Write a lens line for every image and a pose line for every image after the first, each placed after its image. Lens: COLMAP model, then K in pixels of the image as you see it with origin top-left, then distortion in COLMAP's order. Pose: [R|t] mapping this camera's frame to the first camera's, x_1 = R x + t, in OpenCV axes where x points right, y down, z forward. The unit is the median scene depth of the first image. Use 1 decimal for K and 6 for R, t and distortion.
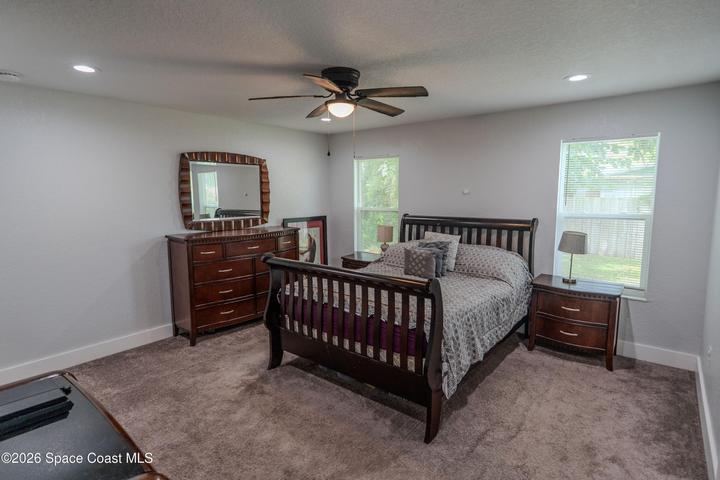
lens RADIAL K [[364.7, 0, 369.3], [0, 364.7, 240.0], [0, 0, 1]] dist [-0.040893, 0.000163]
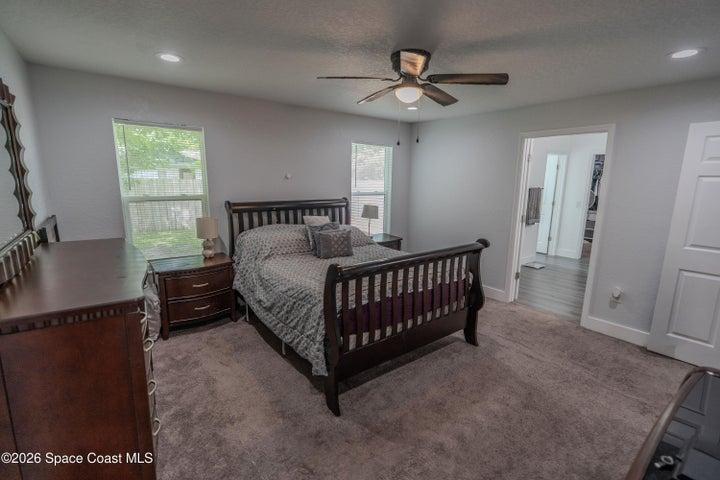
lens RADIAL K [[329.8, 0, 358.7], [0, 329.8, 229.8], [0, 0, 1]] dist [-0.001121, -0.000117]
pose [[0.247795, -0.147236, 0.957559, -0.934478], [0.095007, 0.987313, 0.127225, -0.118516], [-0.964143, 0.059449, 0.258640, 0.818151]]
